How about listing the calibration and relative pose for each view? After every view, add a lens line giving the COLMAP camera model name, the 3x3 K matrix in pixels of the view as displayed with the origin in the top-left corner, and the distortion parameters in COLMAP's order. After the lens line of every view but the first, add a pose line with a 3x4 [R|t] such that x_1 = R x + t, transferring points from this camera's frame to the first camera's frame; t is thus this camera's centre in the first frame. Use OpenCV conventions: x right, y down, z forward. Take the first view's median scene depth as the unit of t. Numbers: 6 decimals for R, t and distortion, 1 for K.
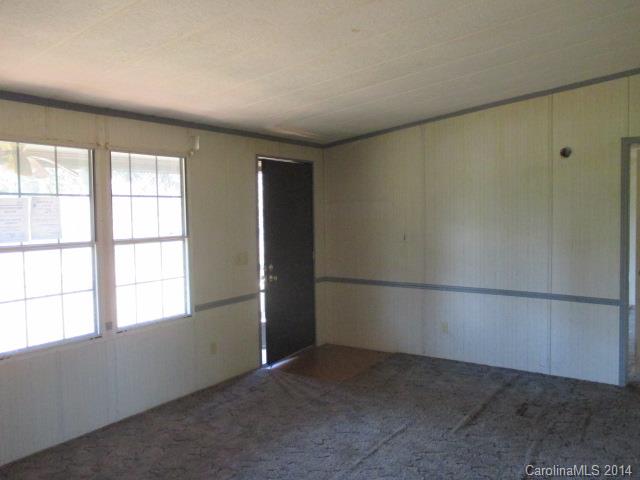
lens RADIAL K [[549.0, 0, 320.0], [0, 549.0, 240.0], [0, 0, 1]] dist [-0.013071, 0.001352]
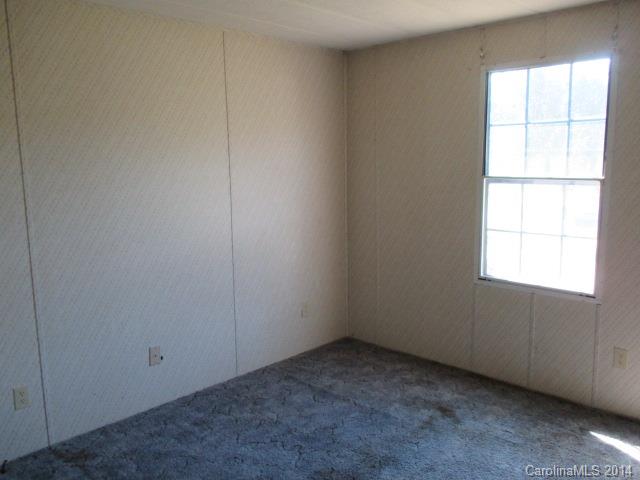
lens RADIAL K [[612.8, 0, 320.0], [0, 612.8, 240.0], [0, 0, 1]] dist [0.006851, 0.007352]
pose [[-0.216645, 0.164428, -0.962304, 0.650907], [-0.026550, 0.984357, 0.174174, -0.064683], [0.975889, 0.063283, -0.208891, 0.955231]]
